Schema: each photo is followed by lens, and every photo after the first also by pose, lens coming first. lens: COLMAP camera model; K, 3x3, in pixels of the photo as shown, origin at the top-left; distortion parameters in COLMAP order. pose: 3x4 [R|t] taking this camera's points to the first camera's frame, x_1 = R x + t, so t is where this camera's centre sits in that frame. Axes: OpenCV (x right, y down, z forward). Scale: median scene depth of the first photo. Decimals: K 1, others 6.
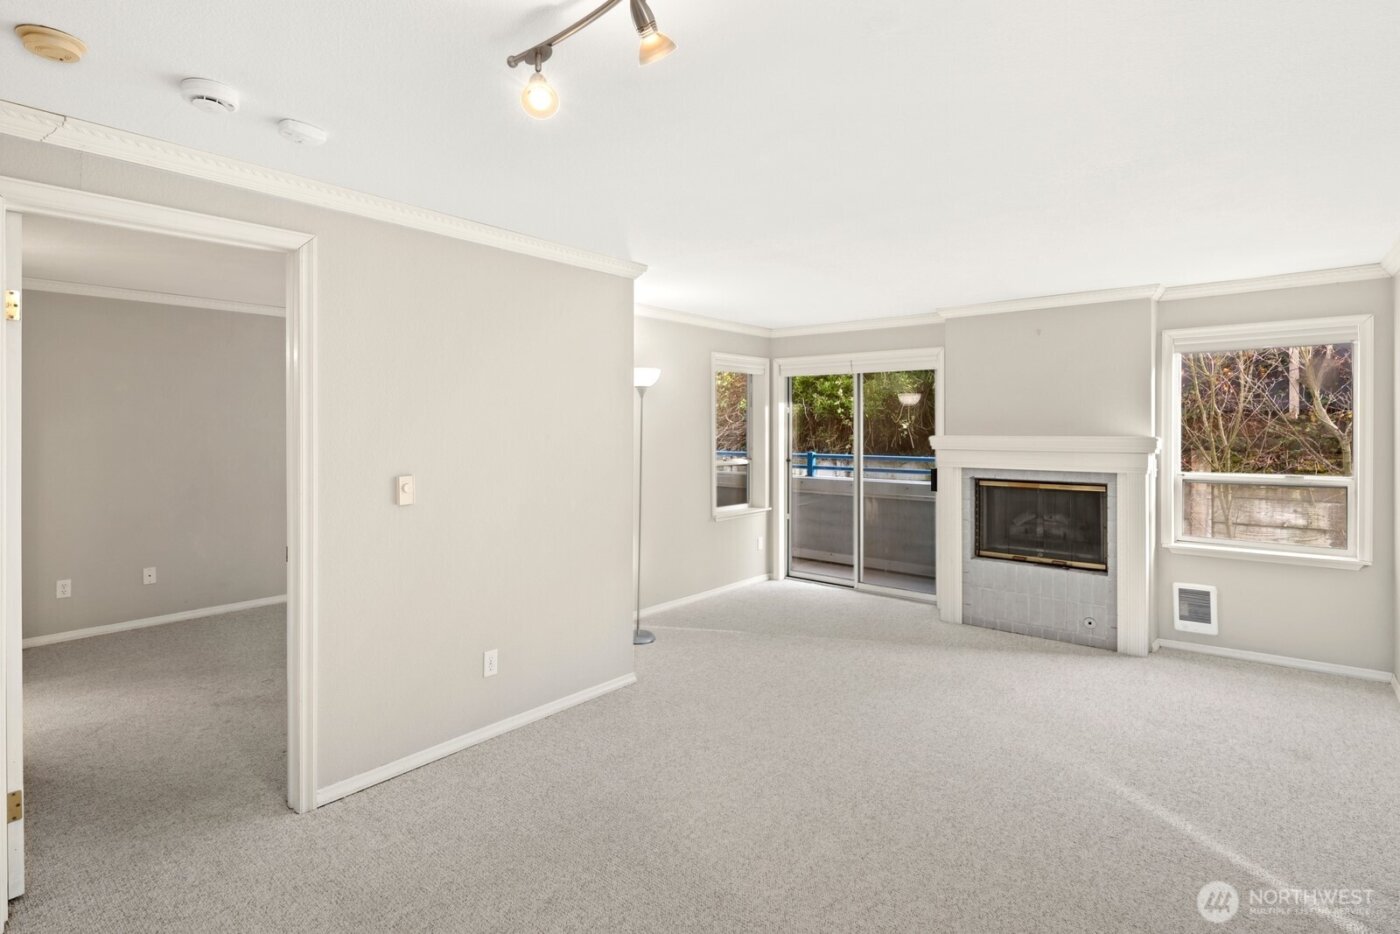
lens RADIAL K [[687.0, 0, 689.6], [0, 687.0, 419.3], [0, 0, 1]] dist [0.006851, -0.004536]
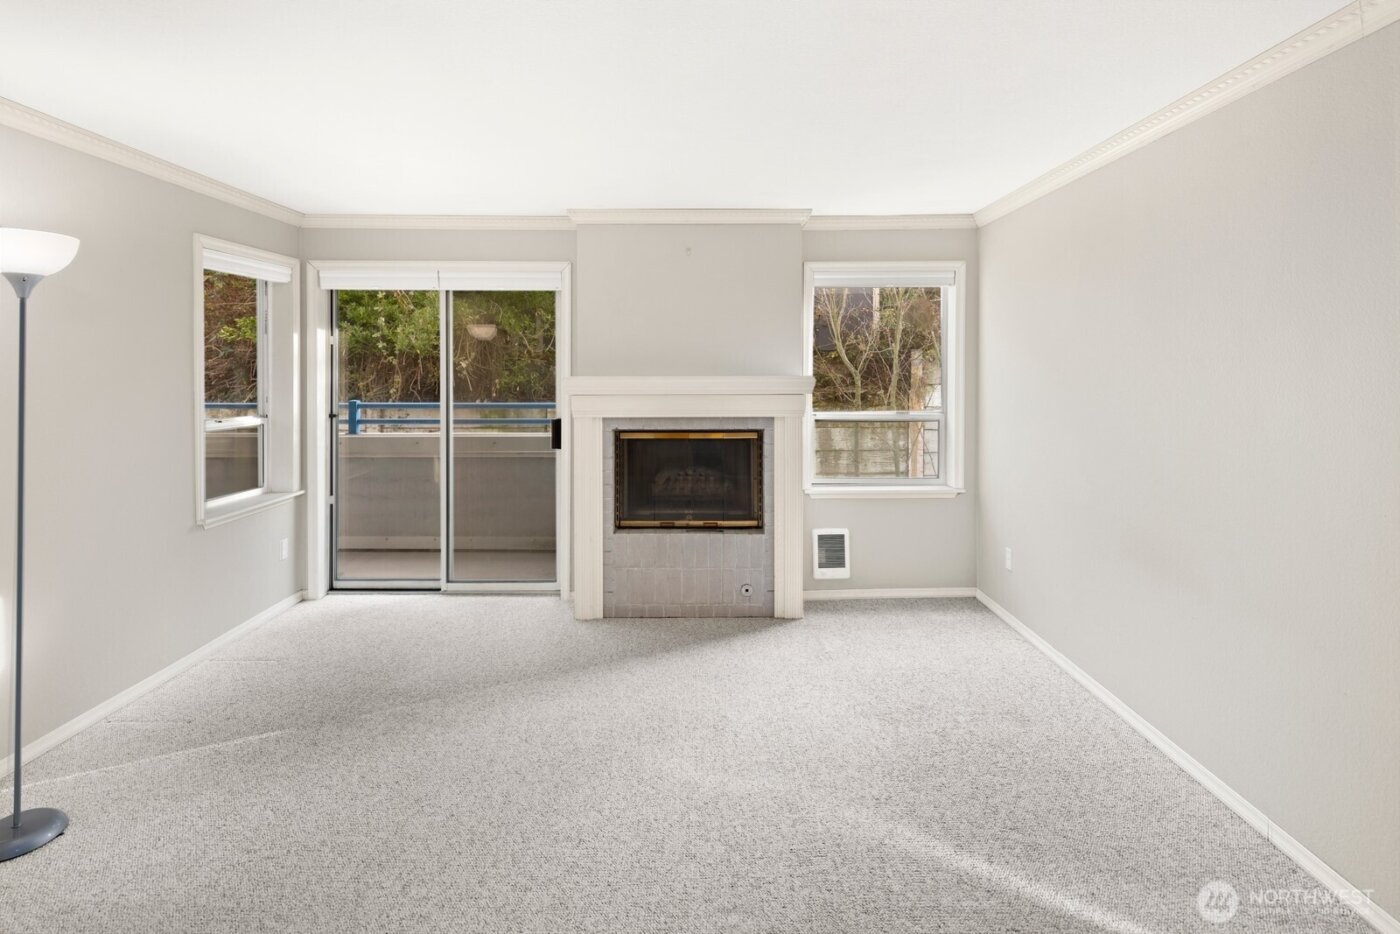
lens RADIAL K [[687.0, 0, 695.7], [0, 687.0, 367.3], [0, 0, 1]] dist [0.006851, -0.004536]
pose [[0.760861, -0.002928, 0.648909, -0.026523], [-0.005286, 0.999929, 0.010709, 0.004893], [-0.648894, -0.011579, 0.760791, 0.345524]]
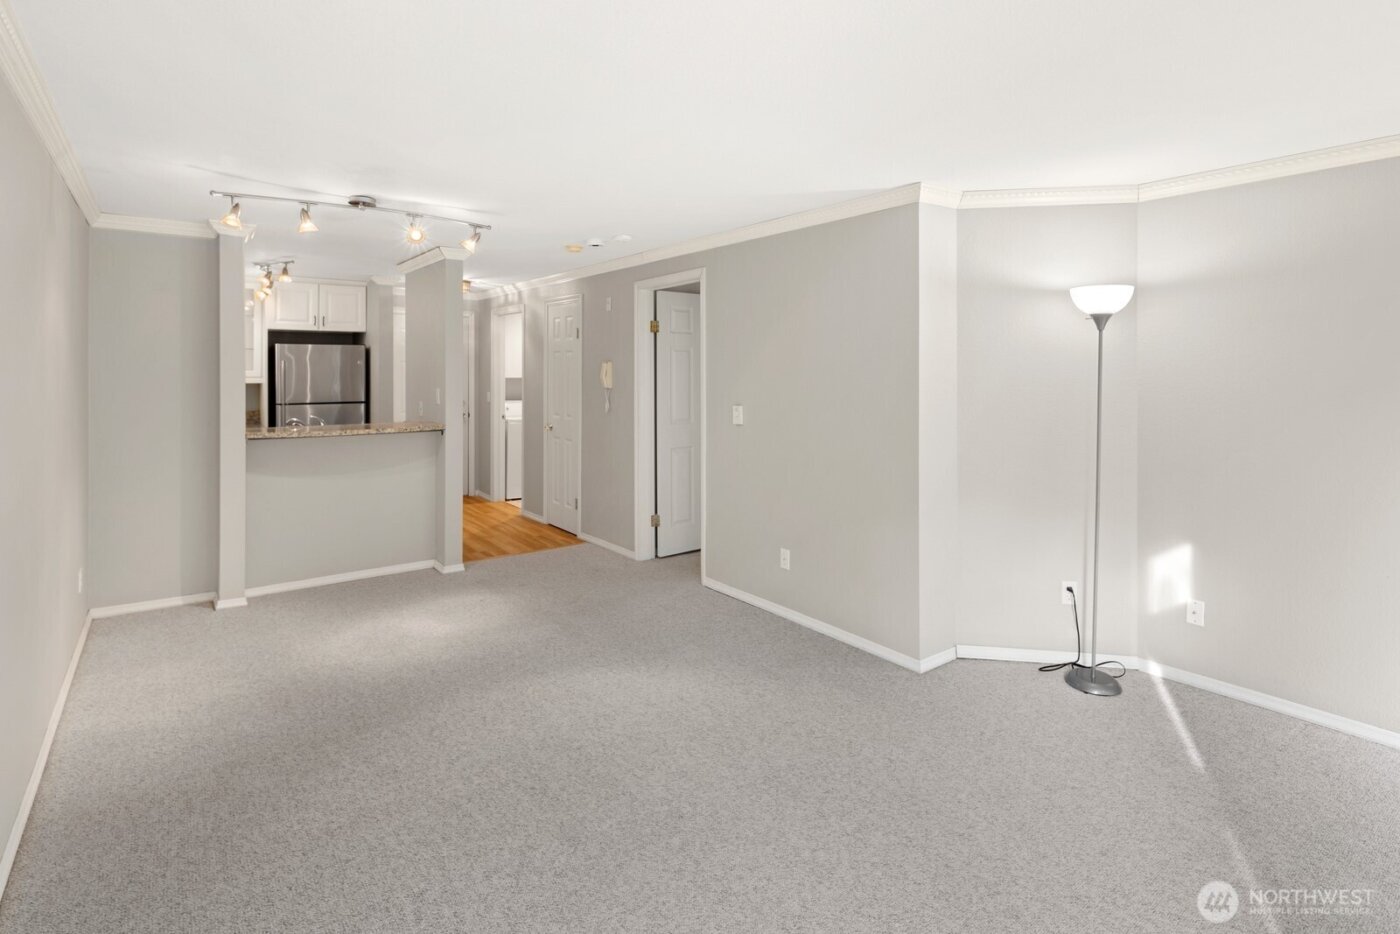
lens RADIAL K [[687.0, 0, 704.8], [0, 687.0, 382.7], [0, 0, 1]] dist [0.006851, -0.004536]
pose [[-0.206921, 0.011444, -0.978291, 0.620845], [0.006577, 0.999925, 0.010306, 0.008700], [0.978335, -0.004301, -0.206981, 0.704325]]
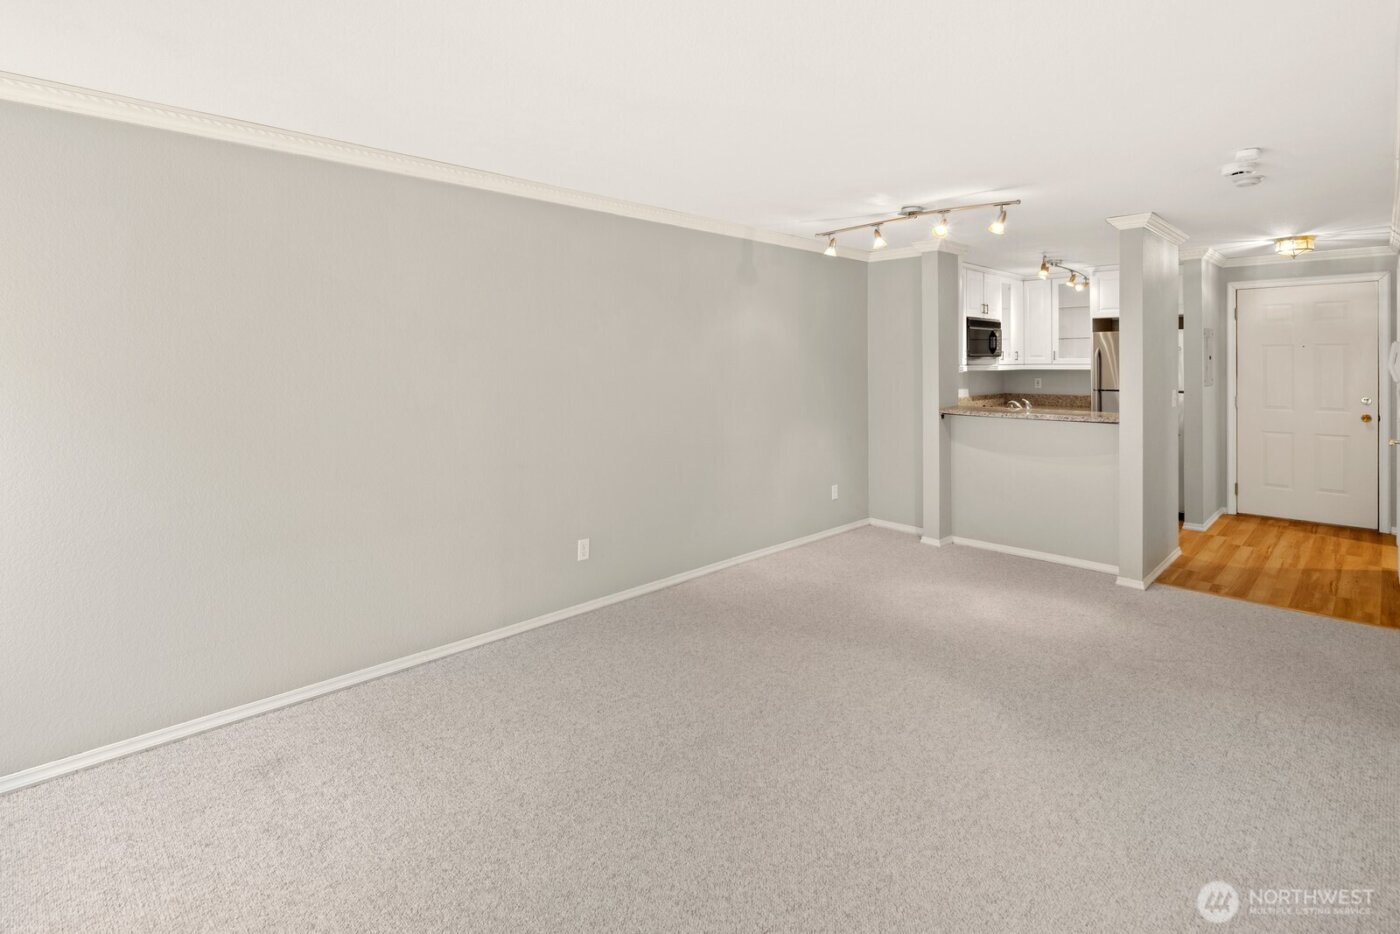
lens RADIAL K [[687.0, 0, 703.7], [0, 687.0, 365.0], [0, 0, 1]] dist [0.006851, -0.004536]
pose [[-0.997473, -0.000679, 0.071040, 0.195110], [-0.001031, 0.999987, -0.004920, 0.015228], [-0.071036, -0.004981, -0.997461, 1.044220]]
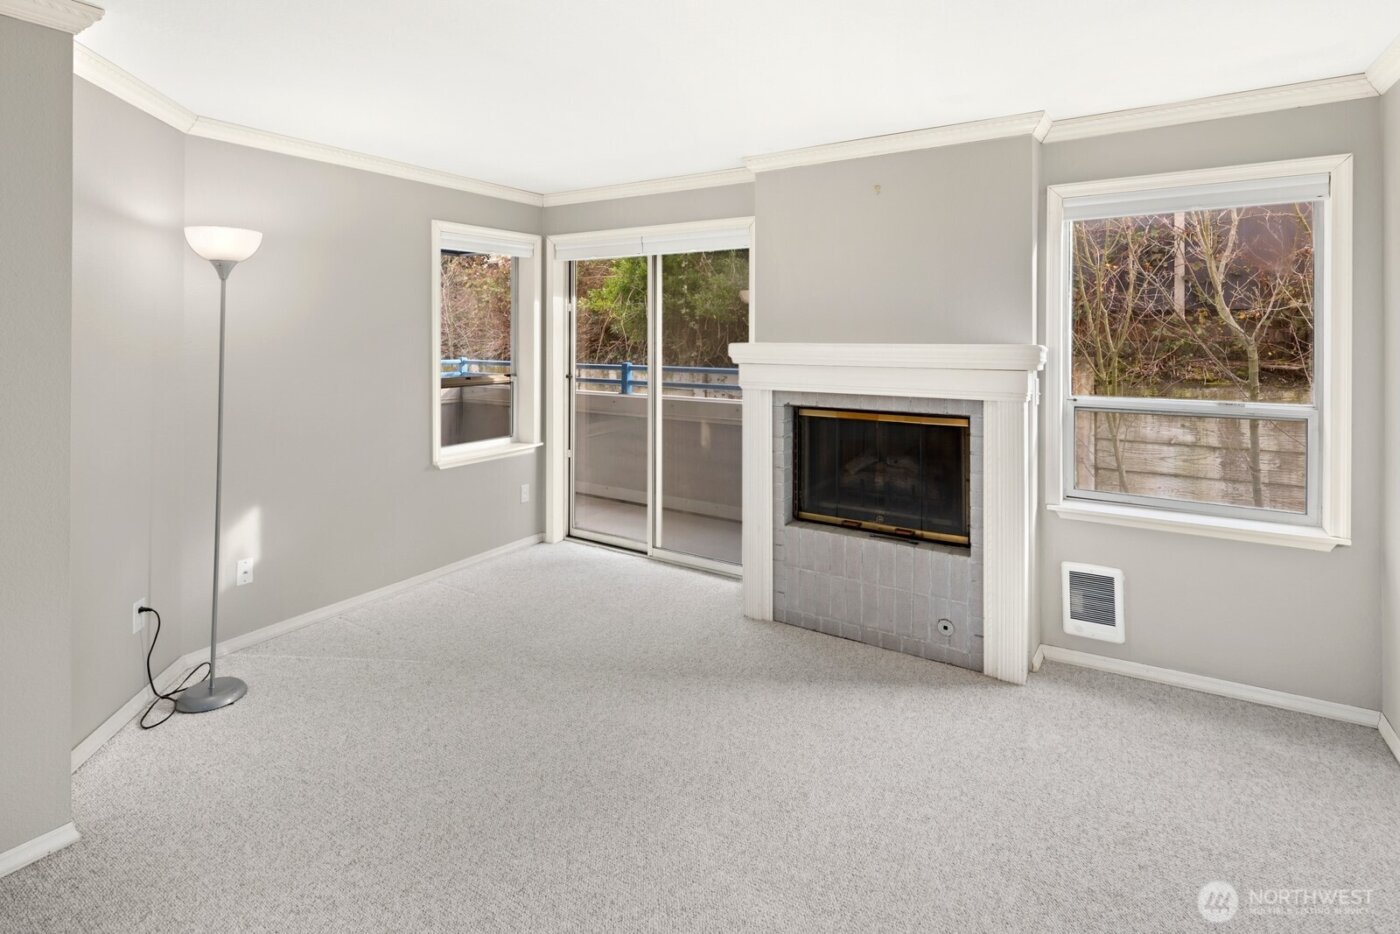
lens RADIAL K [[687.0, 0, 693.6], [0, 687.0, 323.9], [0, 0, 1]] dist [0.006851, -0.004536]
pose [[0.990832, -0.000120, 0.135098, 0.227758], [-0.000017, 0.999999, 0.001011, 0.004455], [-0.135098, -0.001004, 0.990832, 0.341717]]
